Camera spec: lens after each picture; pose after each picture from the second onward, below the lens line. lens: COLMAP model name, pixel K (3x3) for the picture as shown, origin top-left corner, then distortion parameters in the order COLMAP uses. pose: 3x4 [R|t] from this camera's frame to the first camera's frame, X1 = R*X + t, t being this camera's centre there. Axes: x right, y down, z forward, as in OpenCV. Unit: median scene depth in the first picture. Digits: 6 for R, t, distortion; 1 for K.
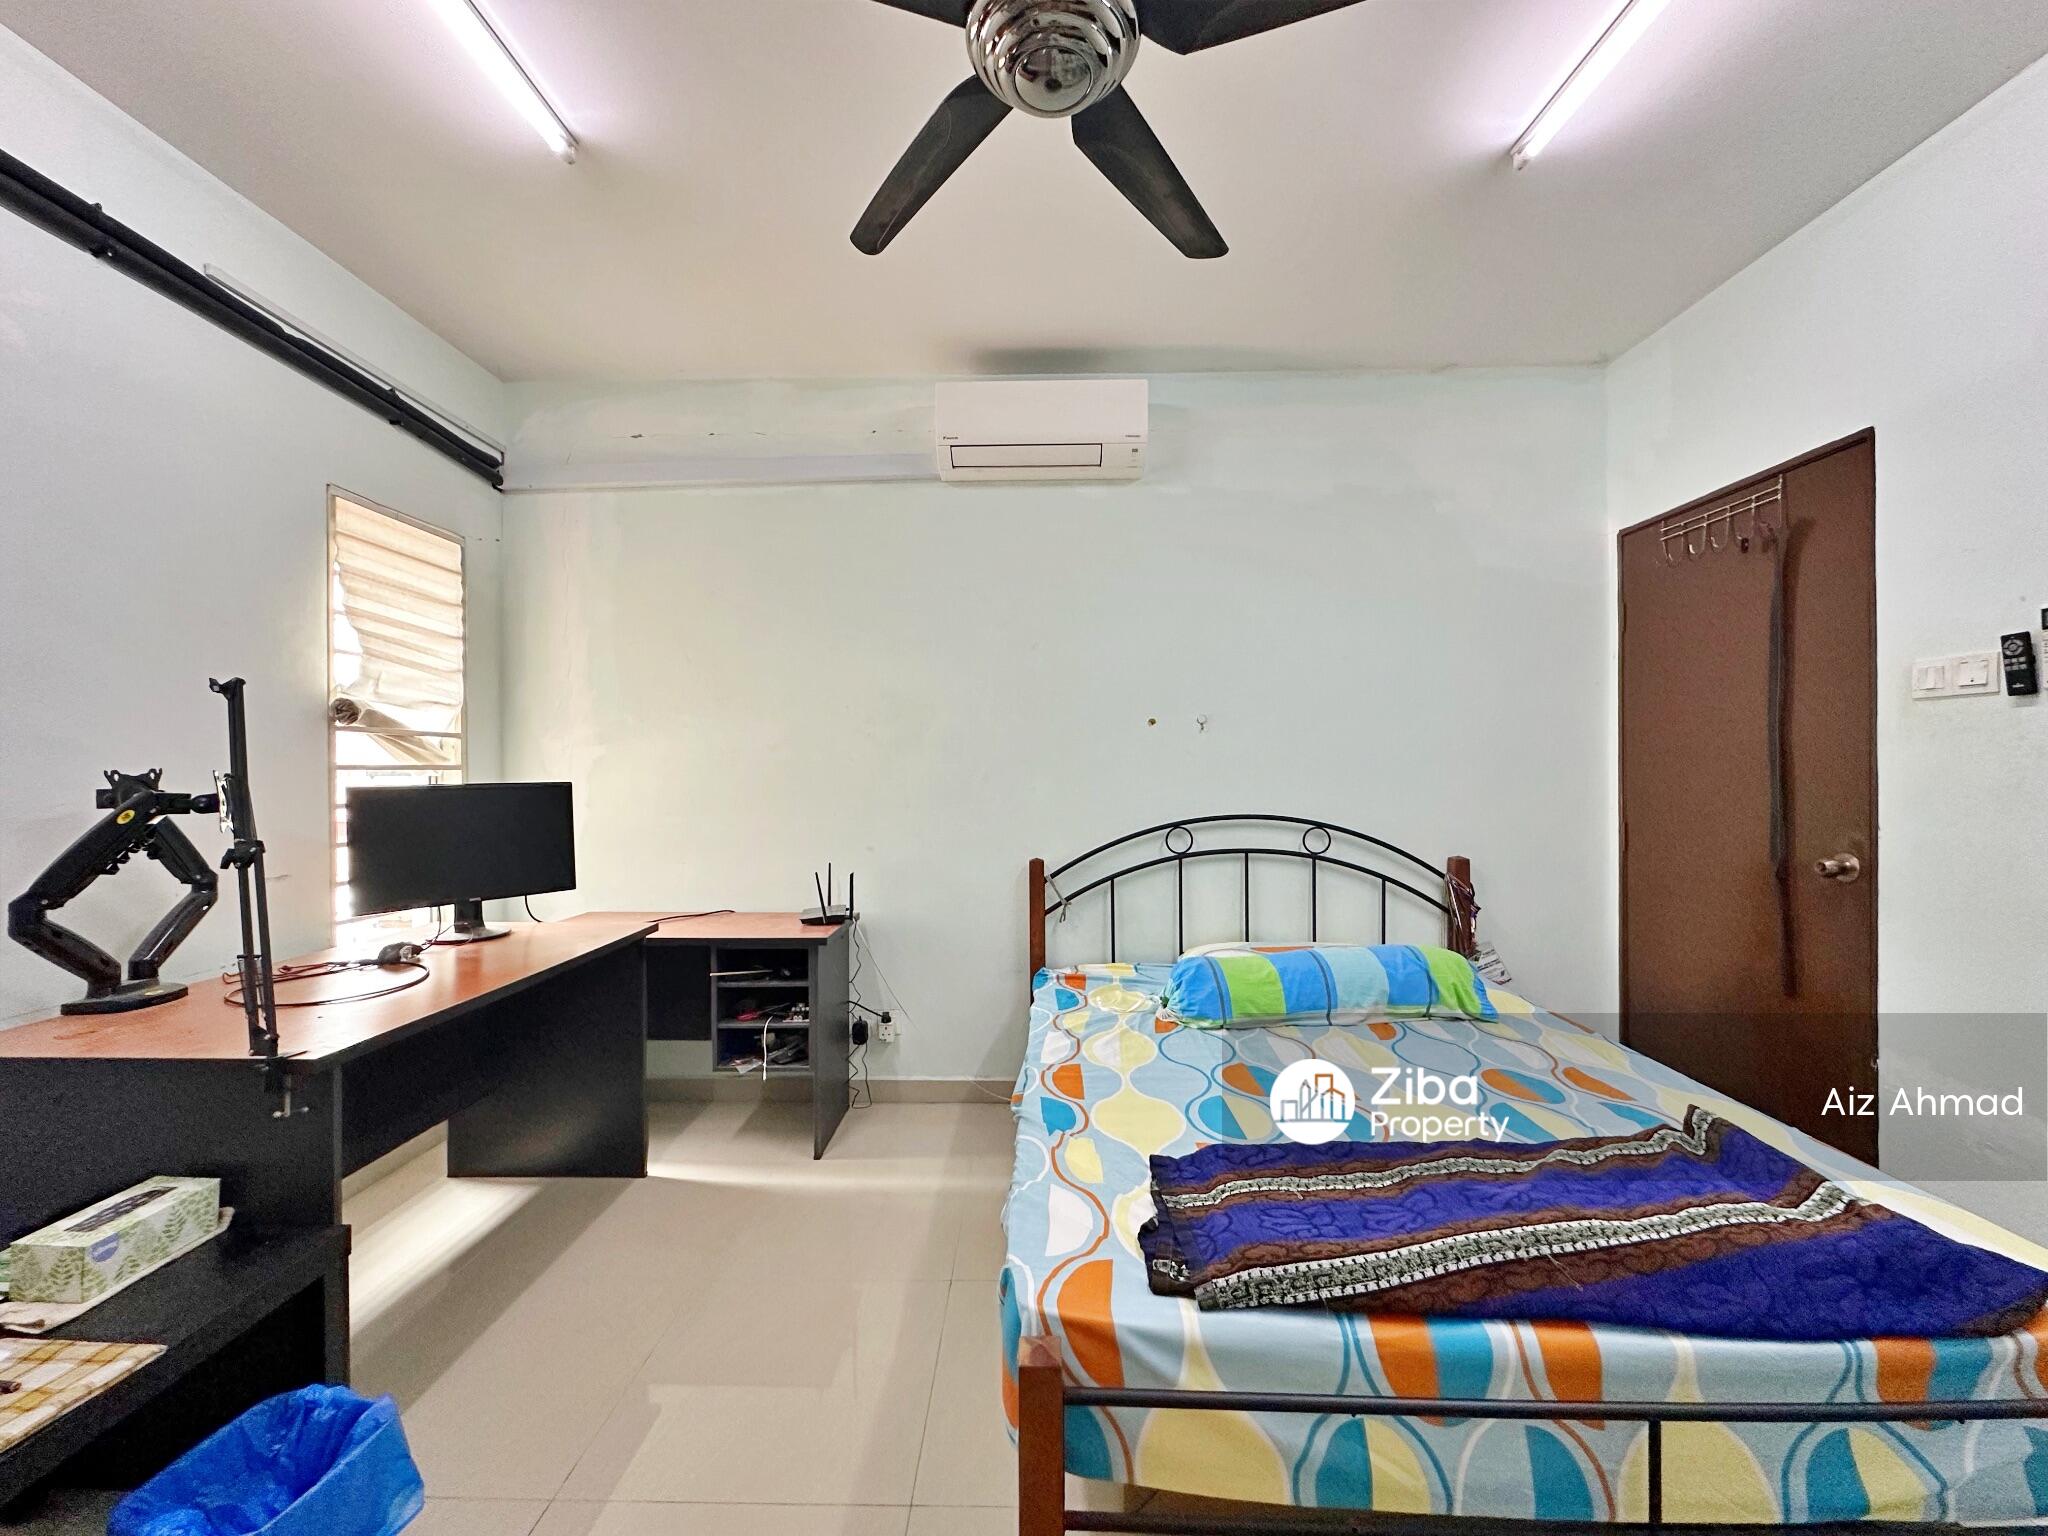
lens RADIAL K [[815.1, 0, 1024.9], [0, 815.1, 770.5], [0, 0, 1]] dist [-0.003206, 0.000421]
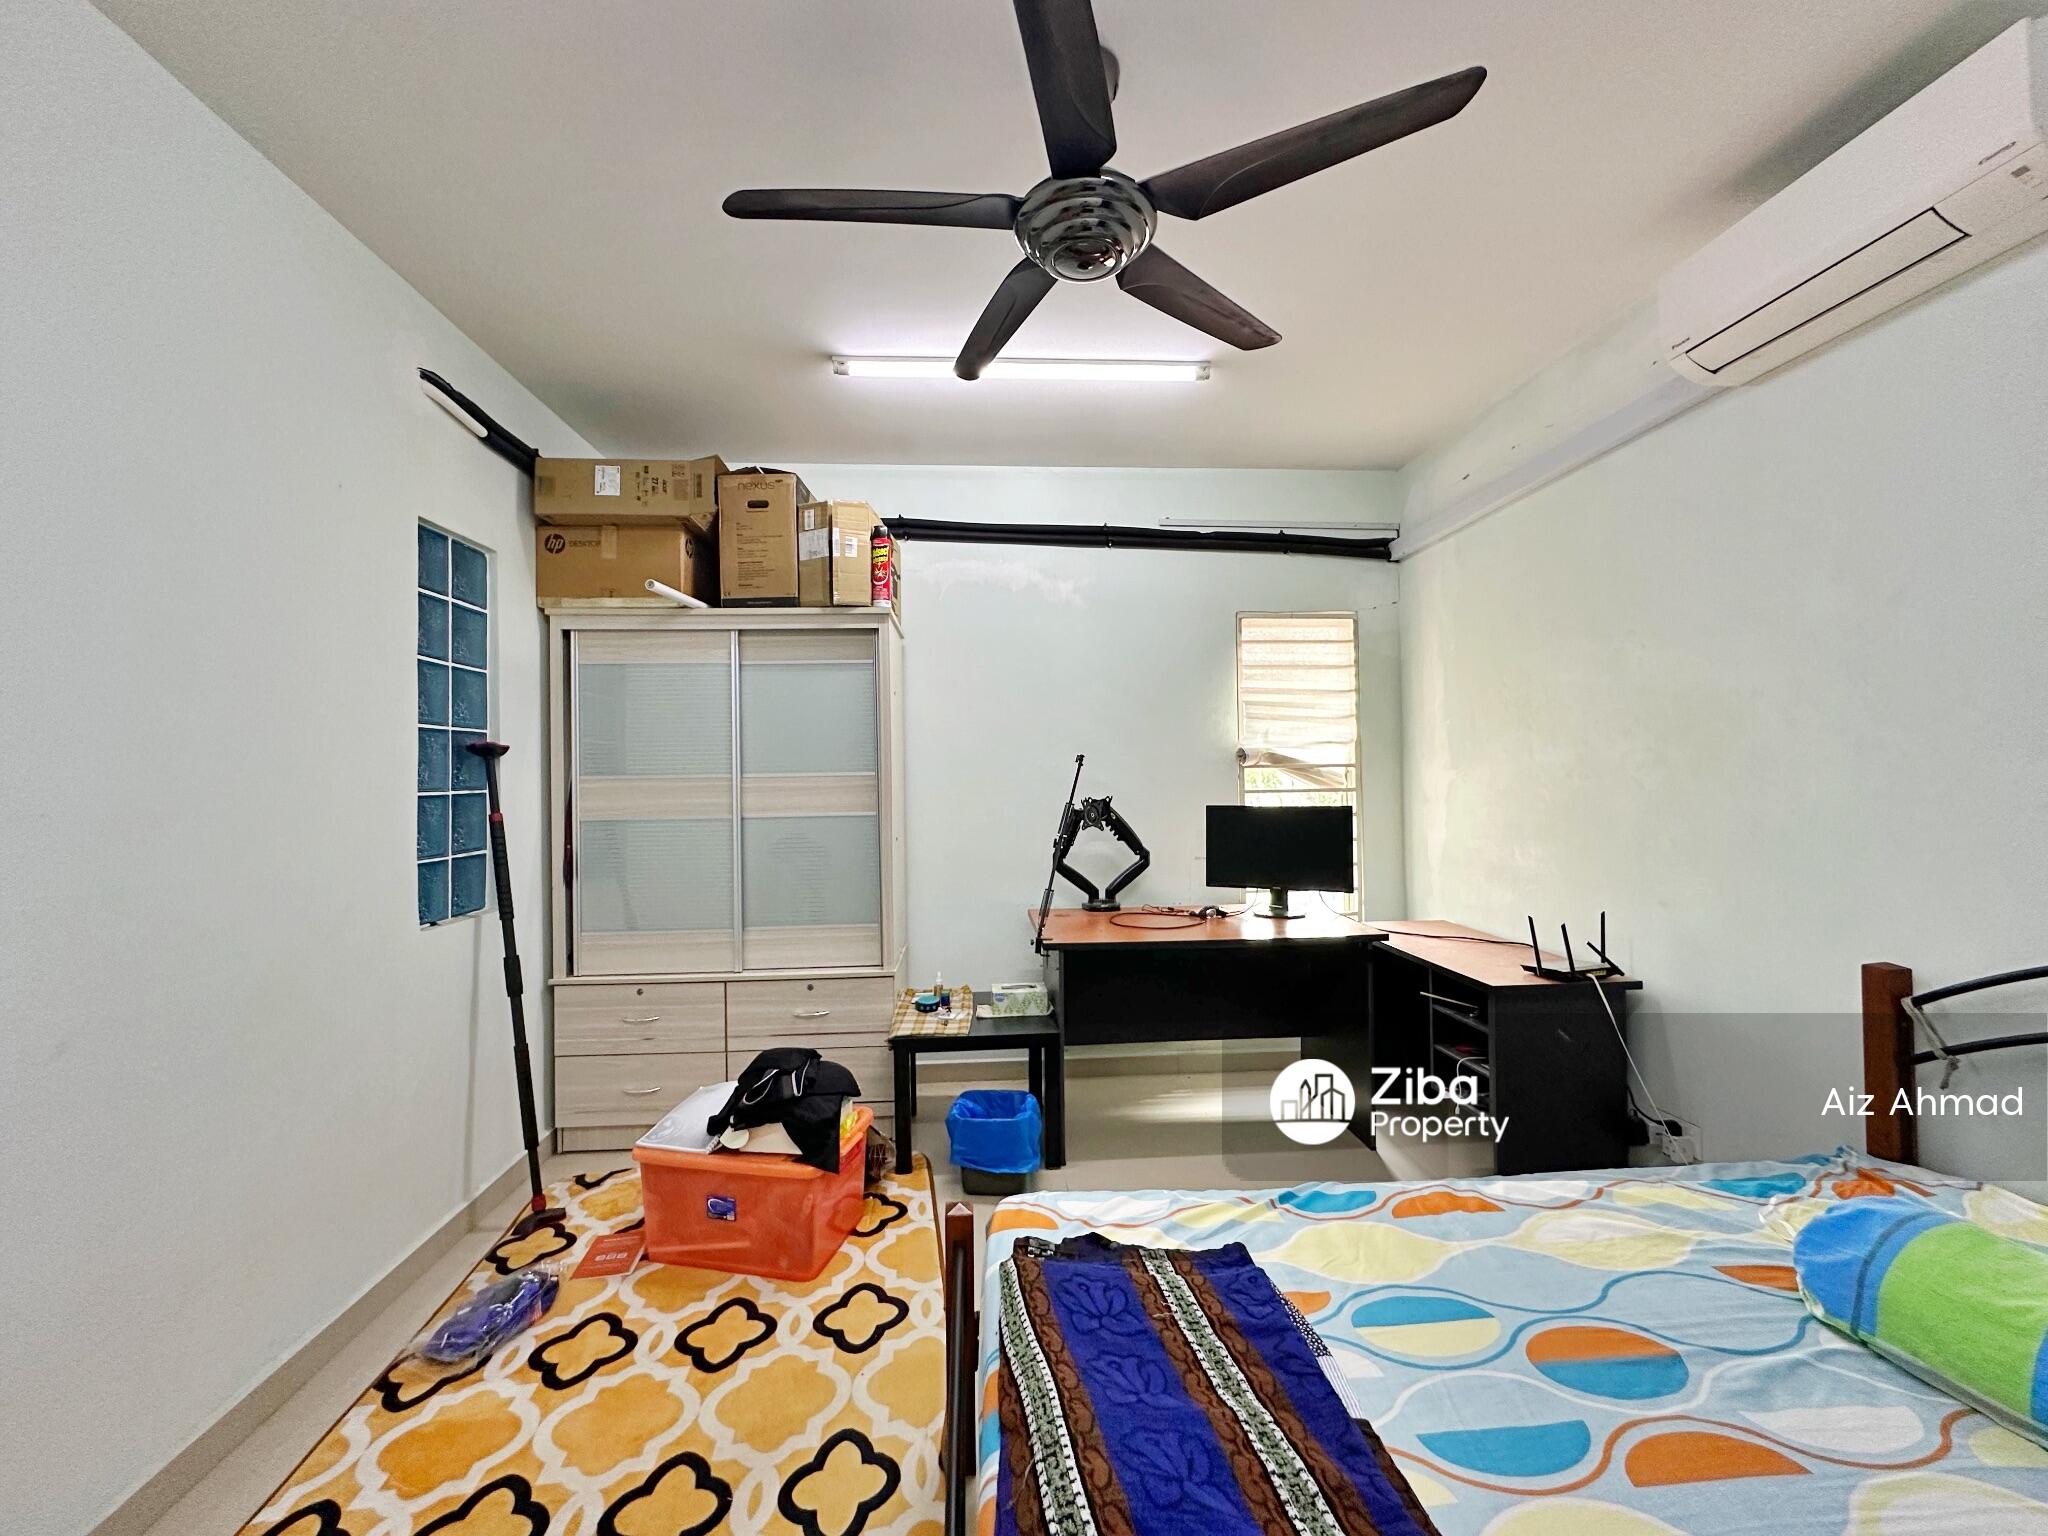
lens RADIAL K [[815.1, 0, 1031.2], [0, 815.1, 773.1], [0, 0, 1]] dist [-0.003206, 0.000421]
pose [[0.111893, -0.001701, -0.993719, 0.549185], [0.009398, 0.999956, -0.000654, -0.034690], [0.993676, -0.009265, 0.111904, 0.344793]]
